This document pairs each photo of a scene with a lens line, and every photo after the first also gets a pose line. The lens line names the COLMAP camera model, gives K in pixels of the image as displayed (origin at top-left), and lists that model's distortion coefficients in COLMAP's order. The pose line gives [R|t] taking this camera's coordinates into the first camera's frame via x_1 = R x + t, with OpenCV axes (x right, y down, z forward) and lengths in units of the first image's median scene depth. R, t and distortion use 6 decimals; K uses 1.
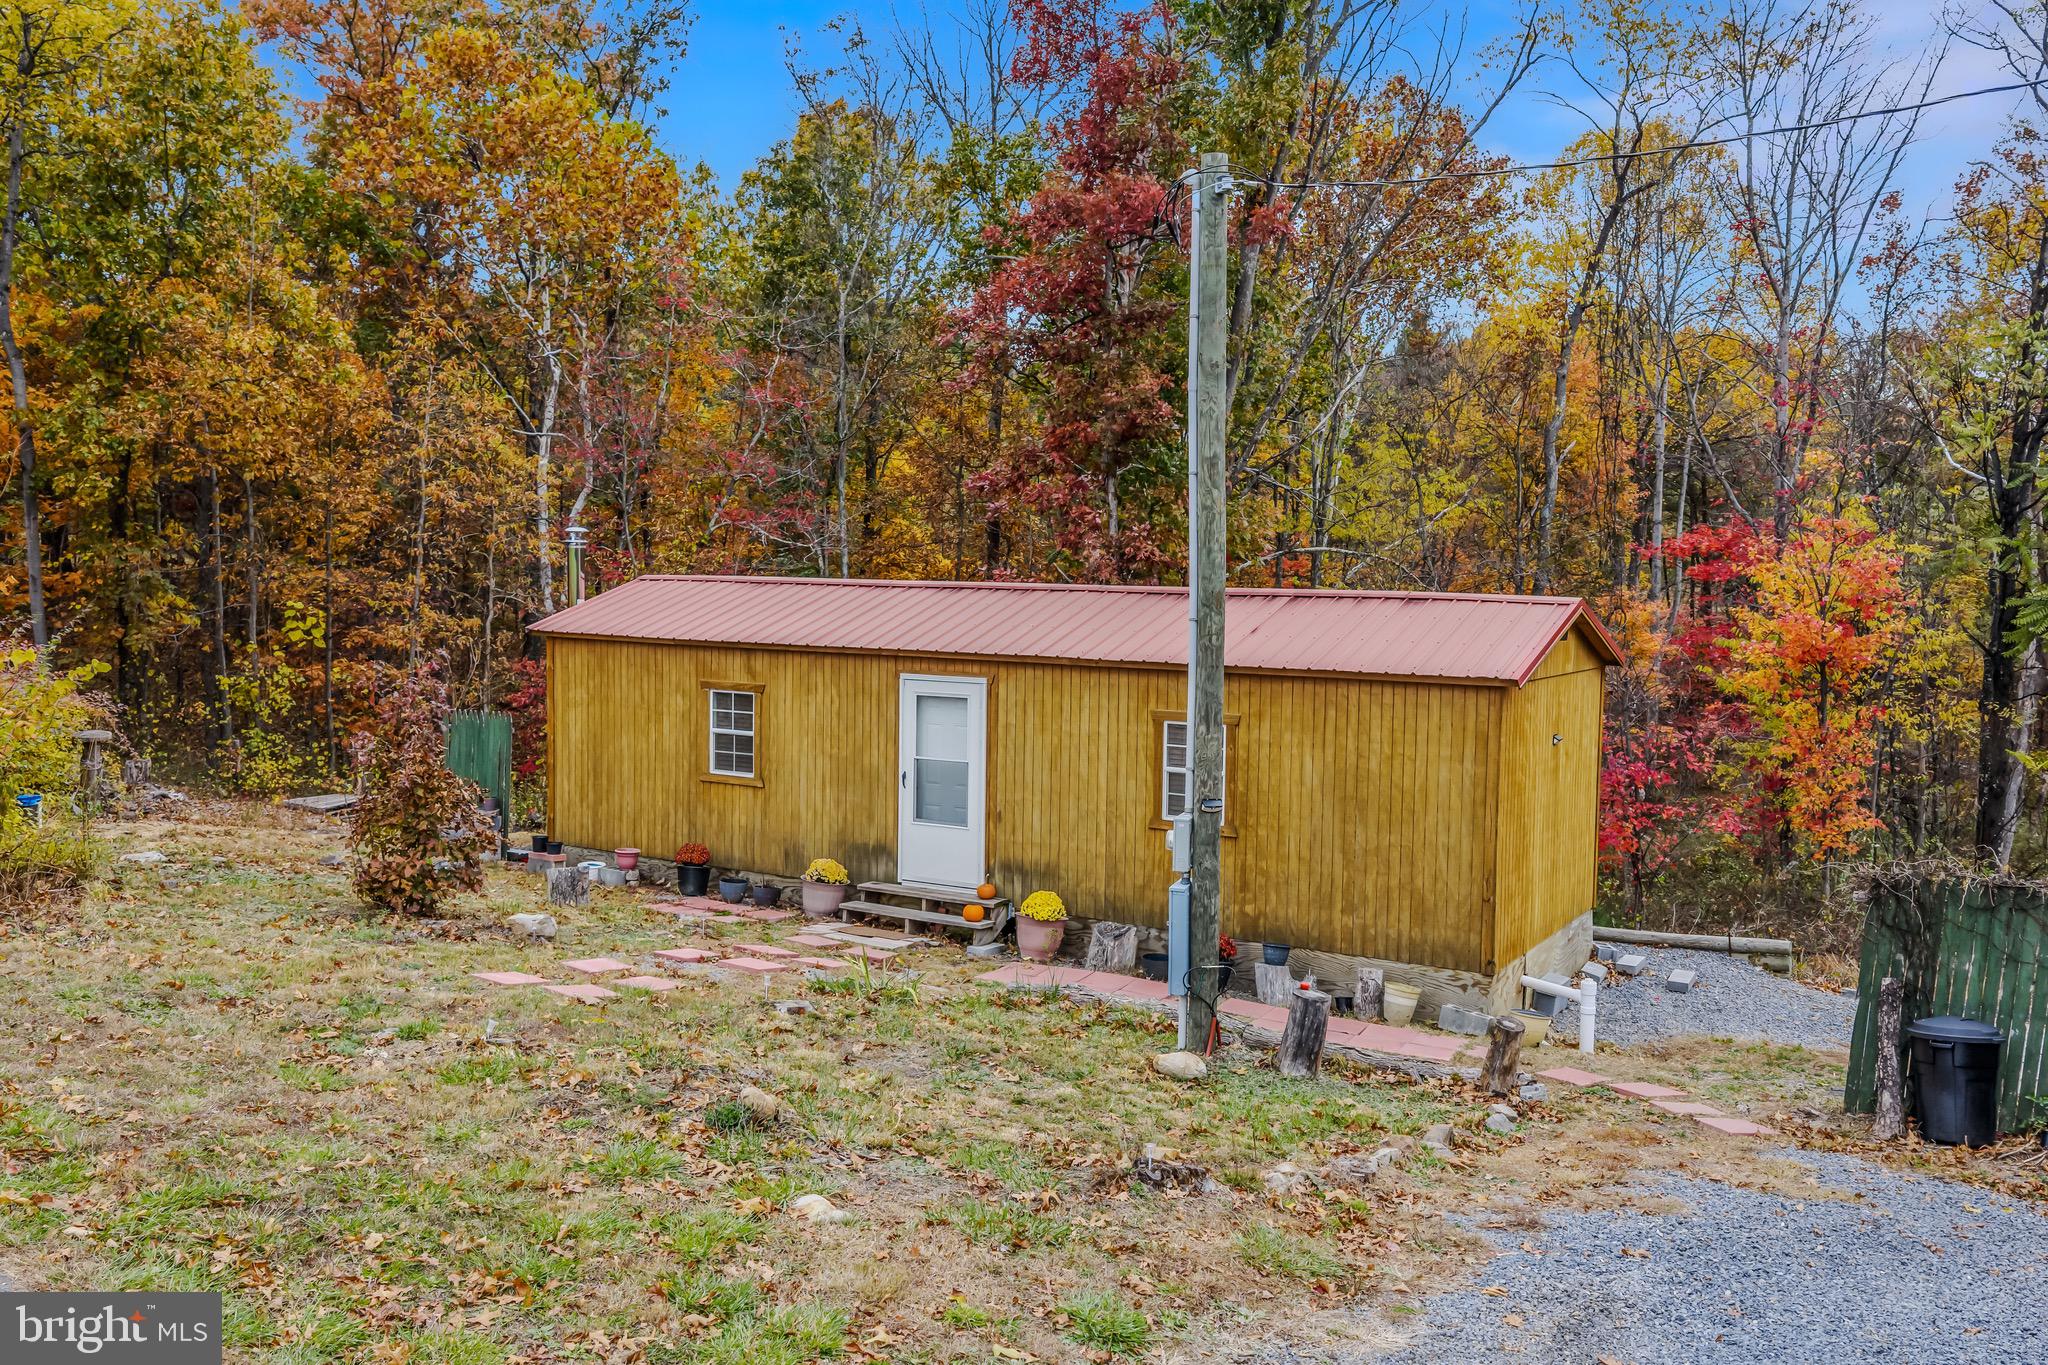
lens RADIAL K [[1692.9, 0, 1020.6], [0, 1692.9, 683.8], [0, 0, 1]] dist [0.025364, -0.028410]
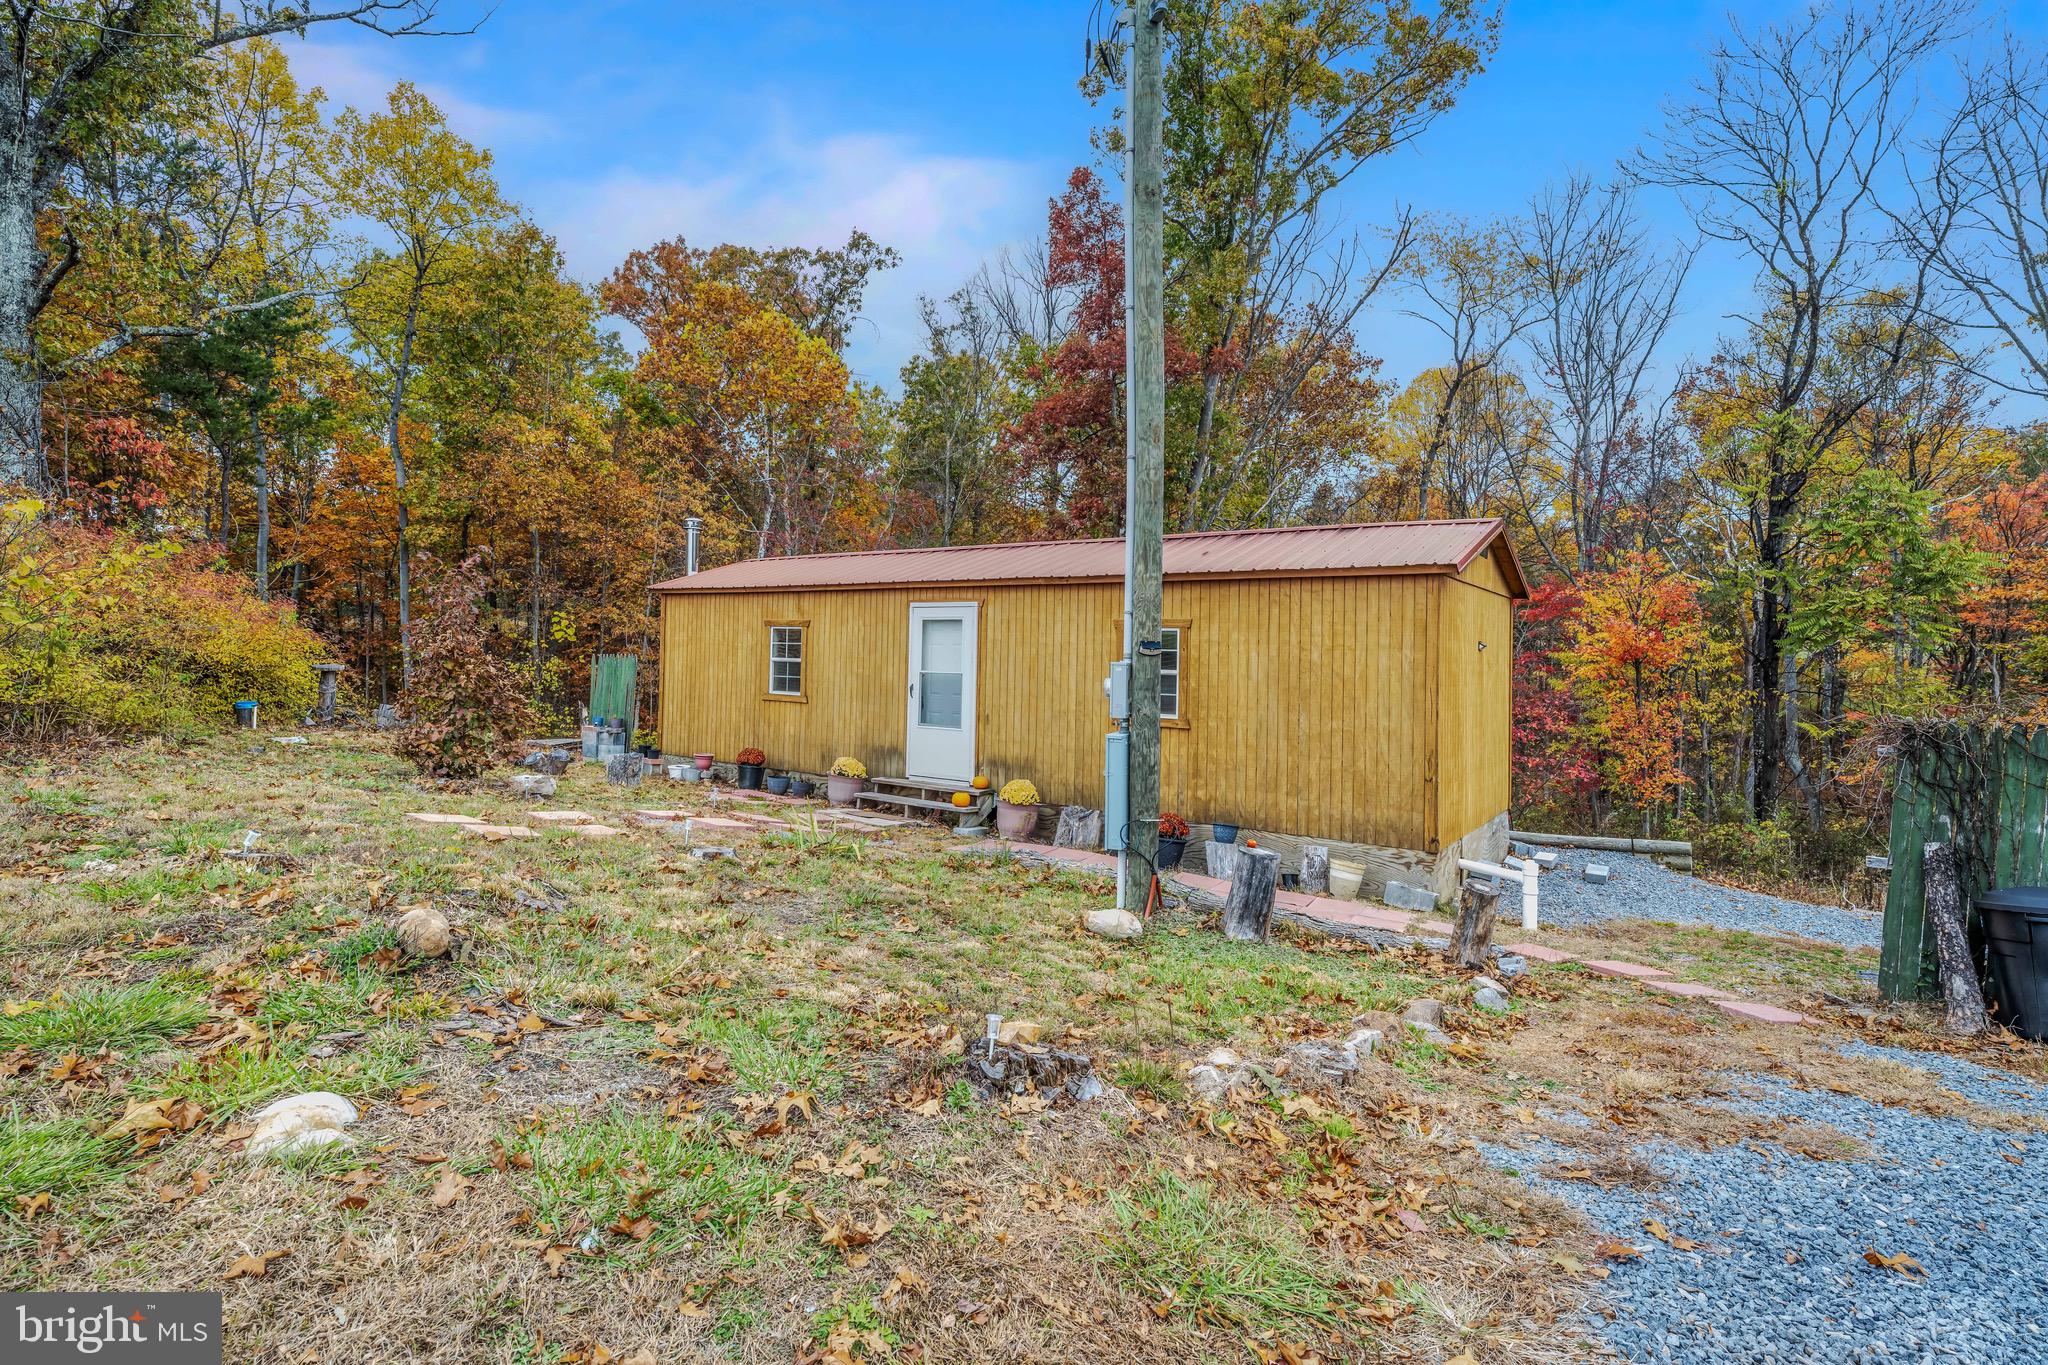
lens RADIAL K [[898.9, 0, 1025.2], [0, 898.9, 675.4], [0, 0, 1]] dist [0.000759, 0.000746]
pose [[0.996597, 0.004124, -0.082327, 0.072398], [-0.011008, 0.996460, -0.083343, 0.111402], [0.081692, 0.083966, 0.993114, 0.423418]]
